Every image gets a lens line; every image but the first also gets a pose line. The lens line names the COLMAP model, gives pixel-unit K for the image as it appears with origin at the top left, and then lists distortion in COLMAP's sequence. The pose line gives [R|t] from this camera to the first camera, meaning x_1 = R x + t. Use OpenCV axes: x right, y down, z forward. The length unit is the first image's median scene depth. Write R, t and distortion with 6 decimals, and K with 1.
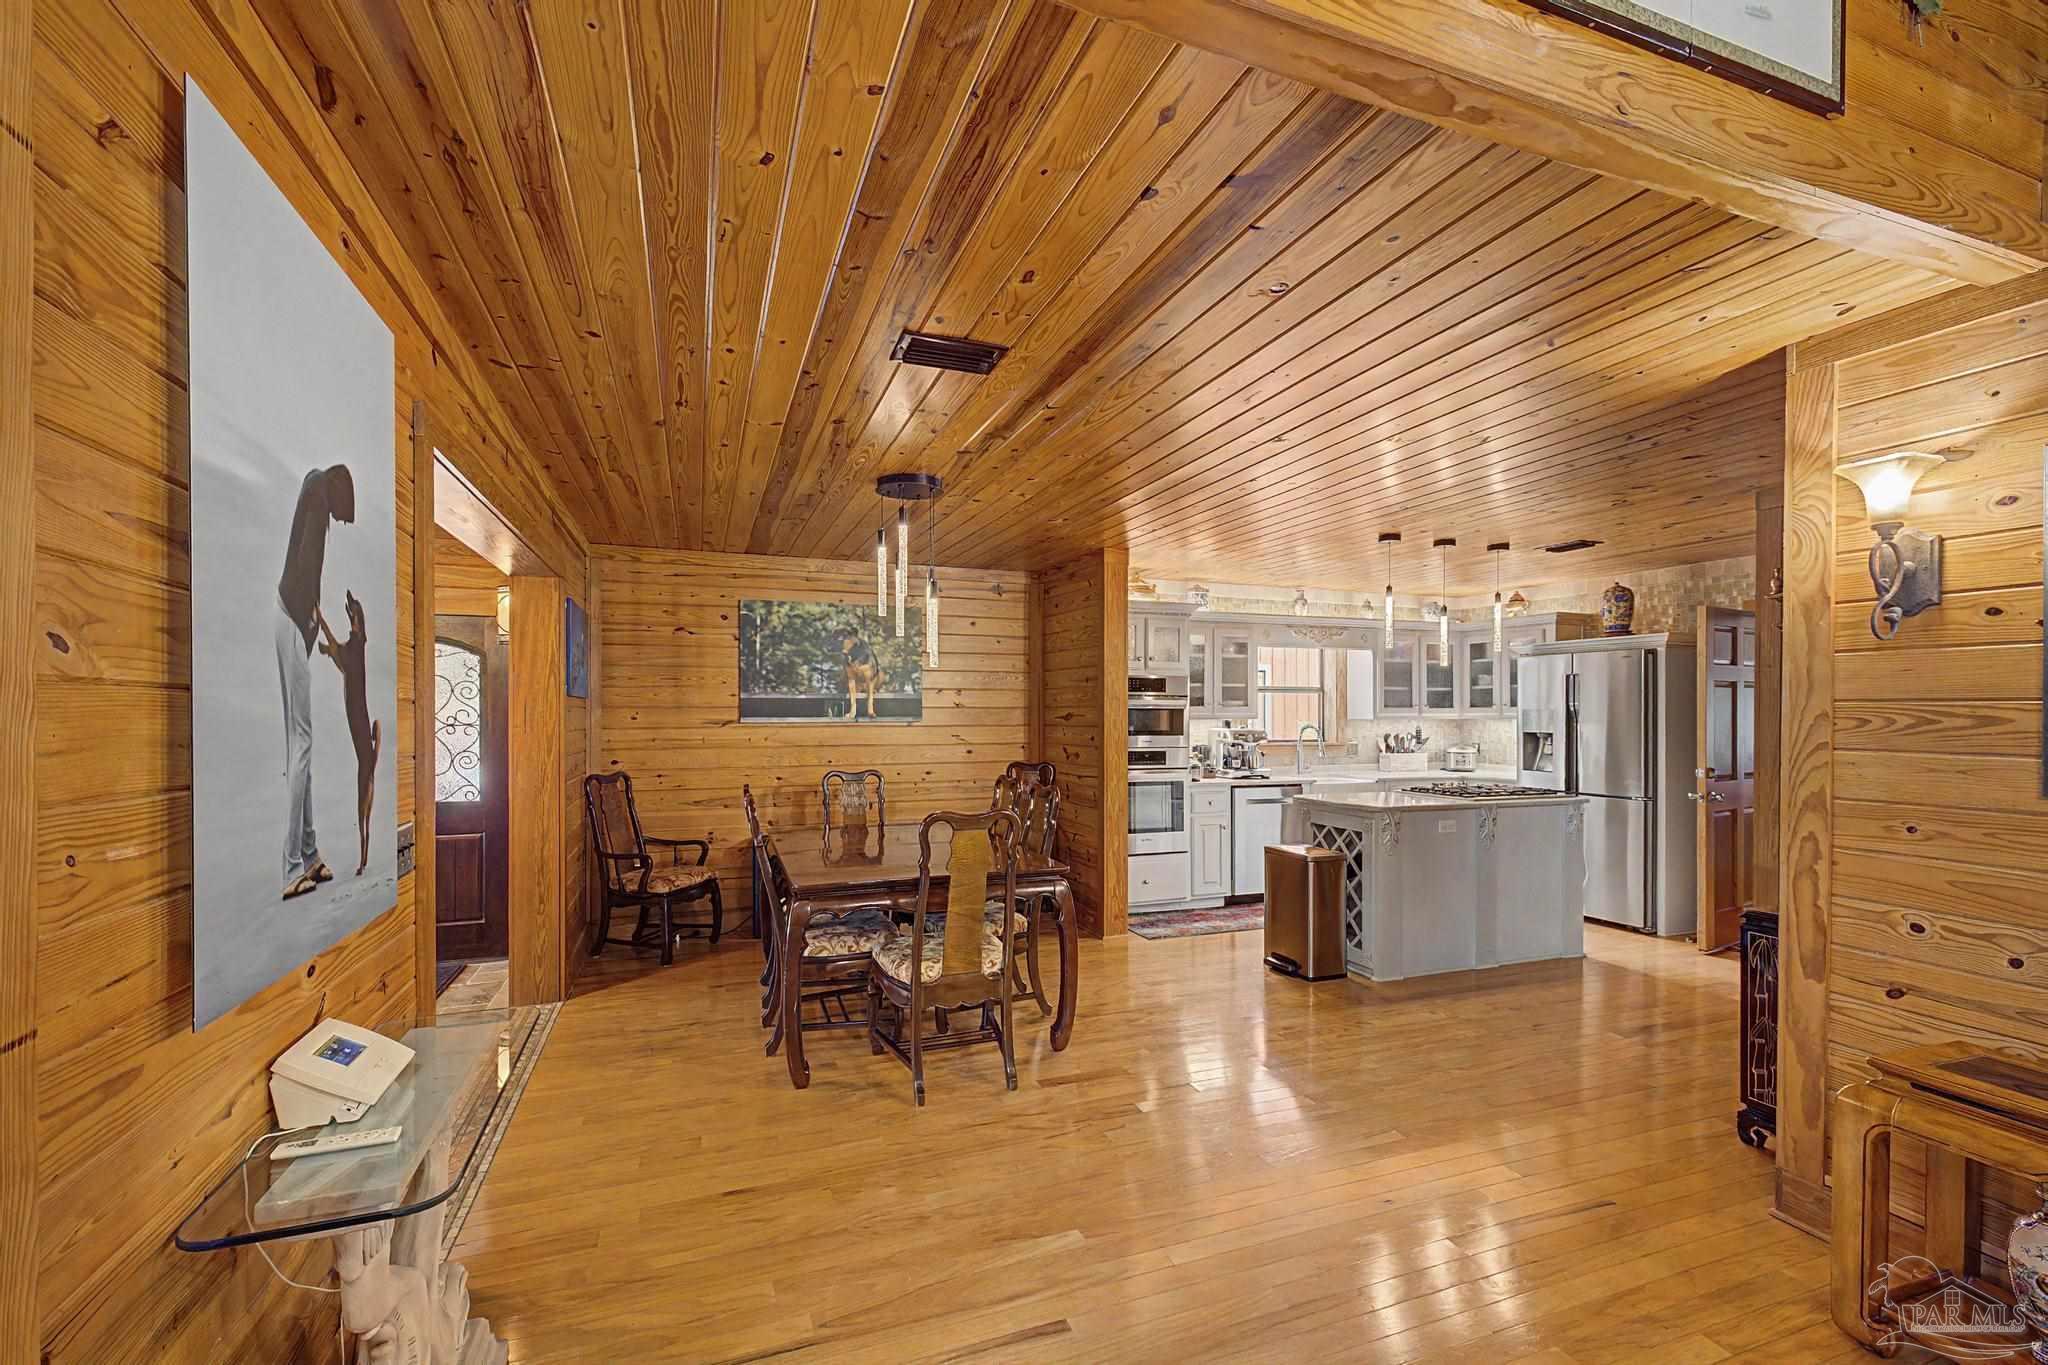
lens RADIAL K [[867.8, 0, 1012.0], [0, 867.8, 707.9], [0, 0, 1]] dist [0.004218, 0.000100]
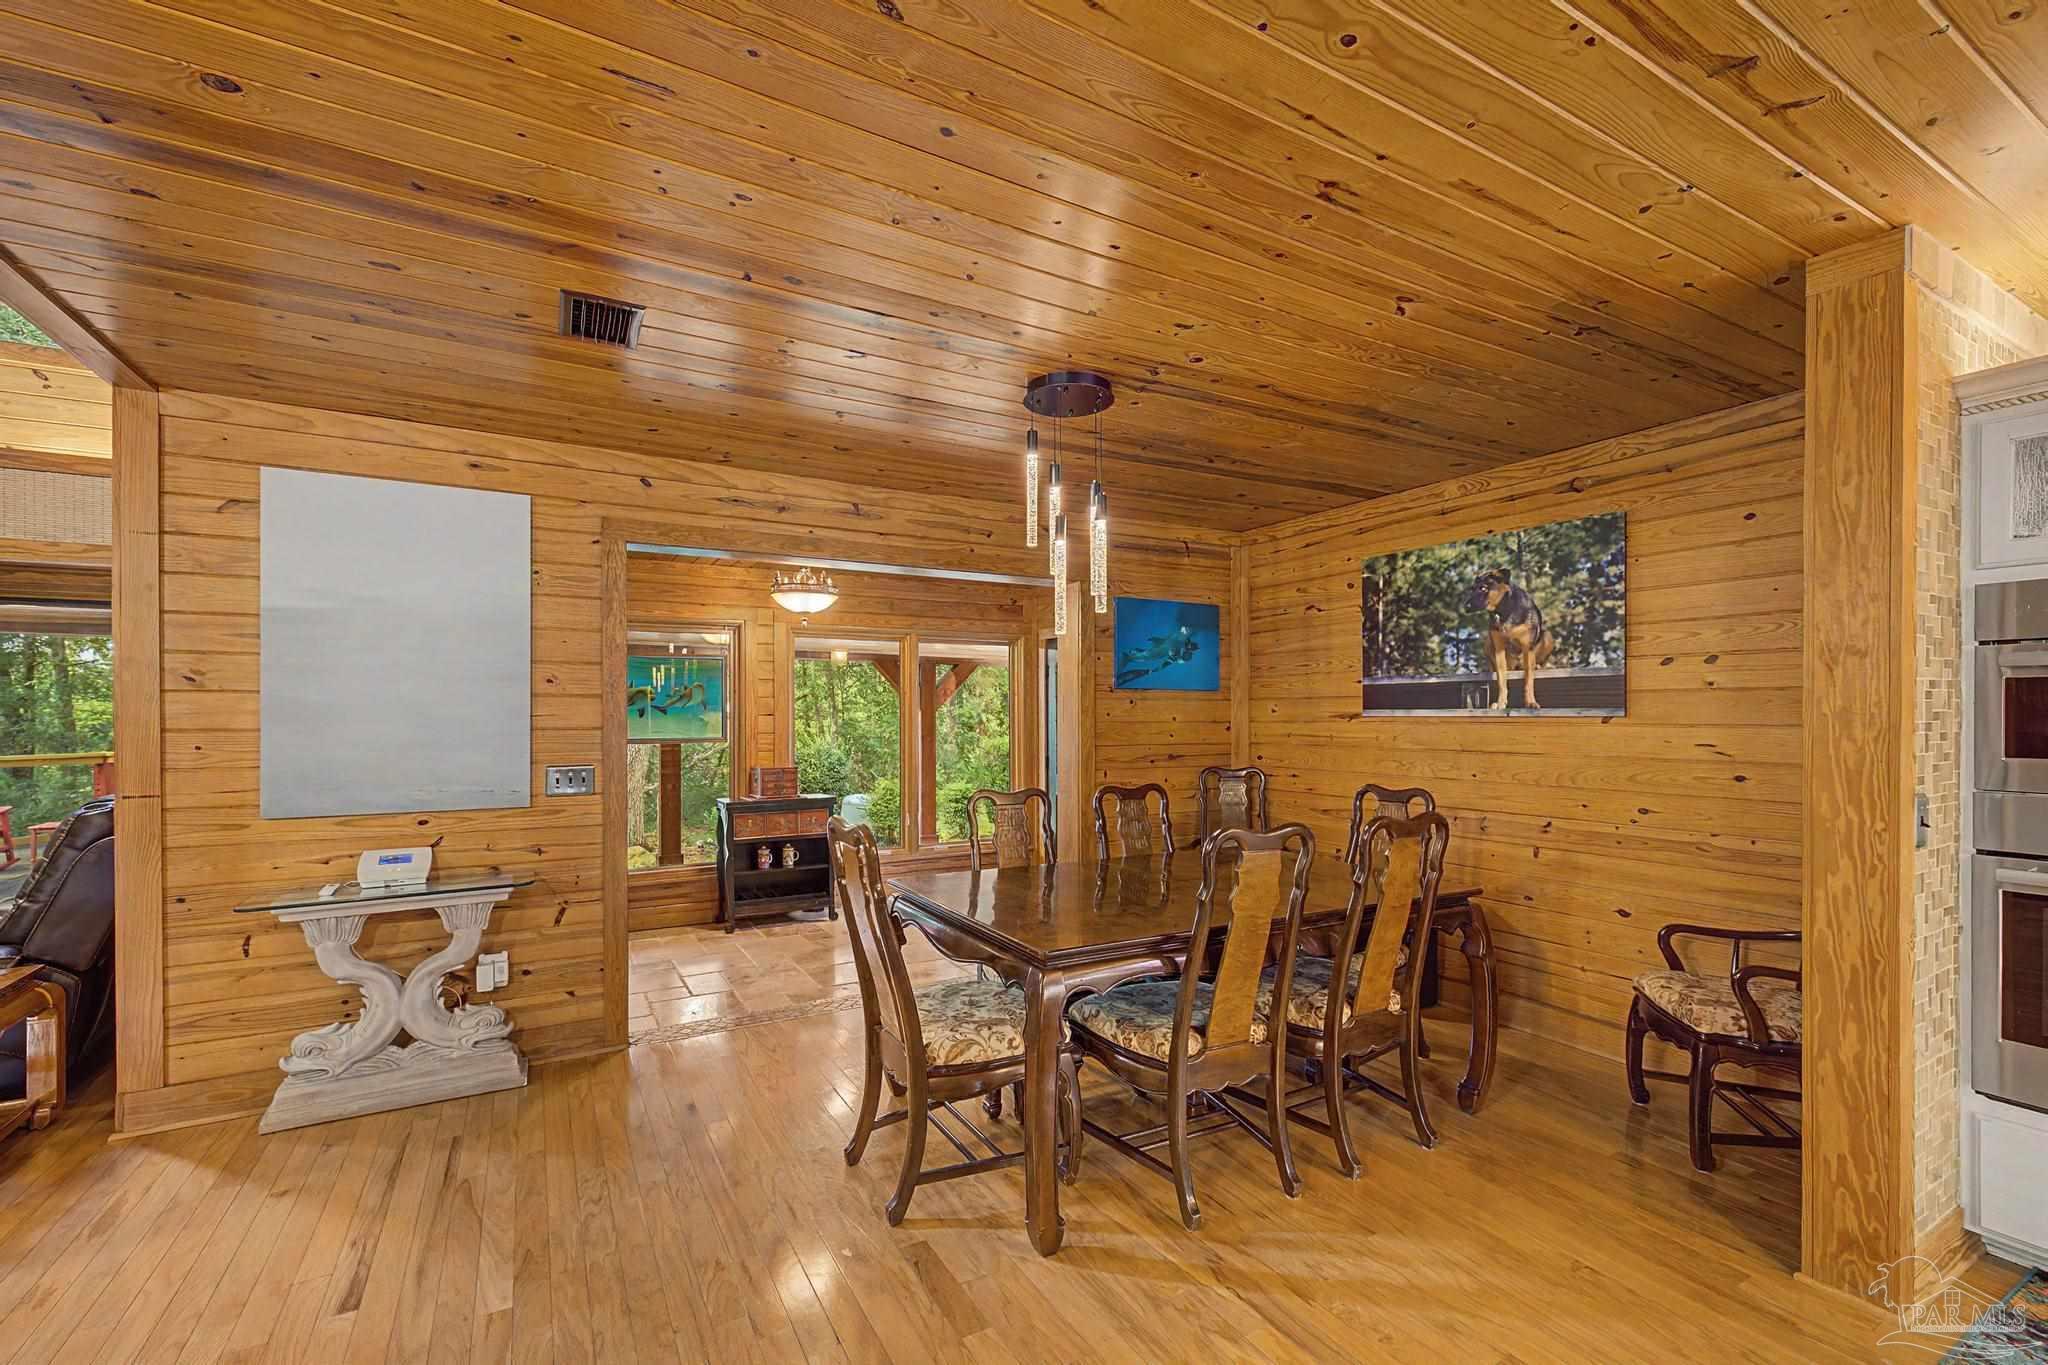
lens RADIAL K [[867.8, 0, 1012.0], [0, 867.8, 707.9], [0, 0, 1]] dist [0.004218, 0.000100]
pose [[0.149973, -0.006643, -0.988668, 0.399823], [0.006617, 0.999962, -0.005715, 0.011287], [0.988668, -0.005685, 0.150012, 0.542846]]
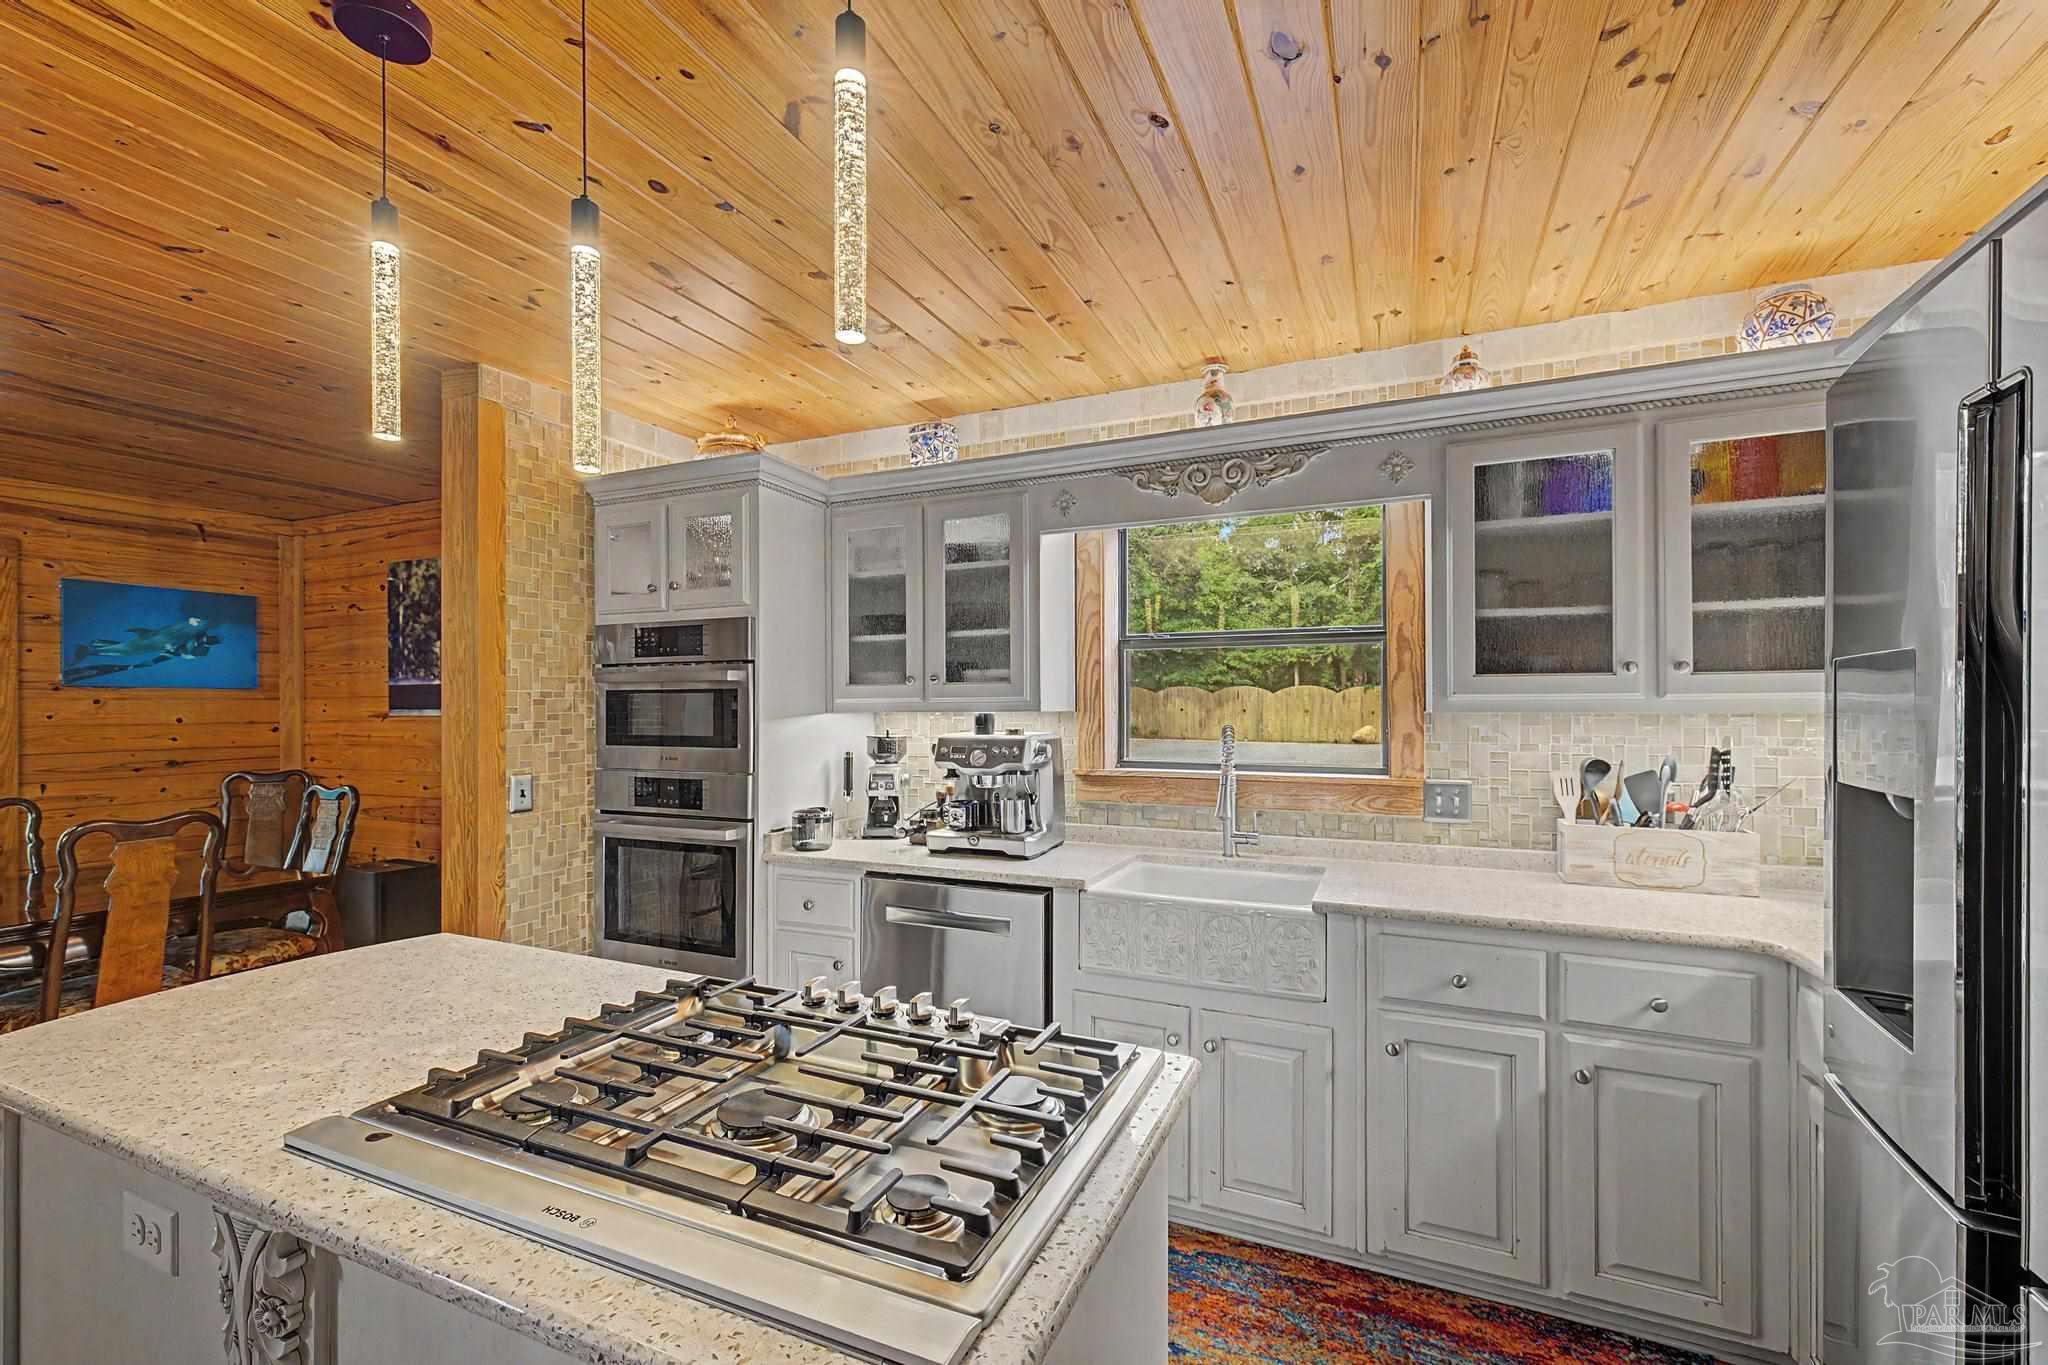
lens RADIAL K [[867.8, 0, 1012.0], [0, 867.8, 707.9], [0, 0, 1]] dist [0.004218, 0.000100]
pose [[0.710345, -0.001842, -0.703851, 0.638818], [0.009343, 0.999933, 0.006812, 0.008918], [0.703792, -0.011414, 0.710315, 0.797421]]
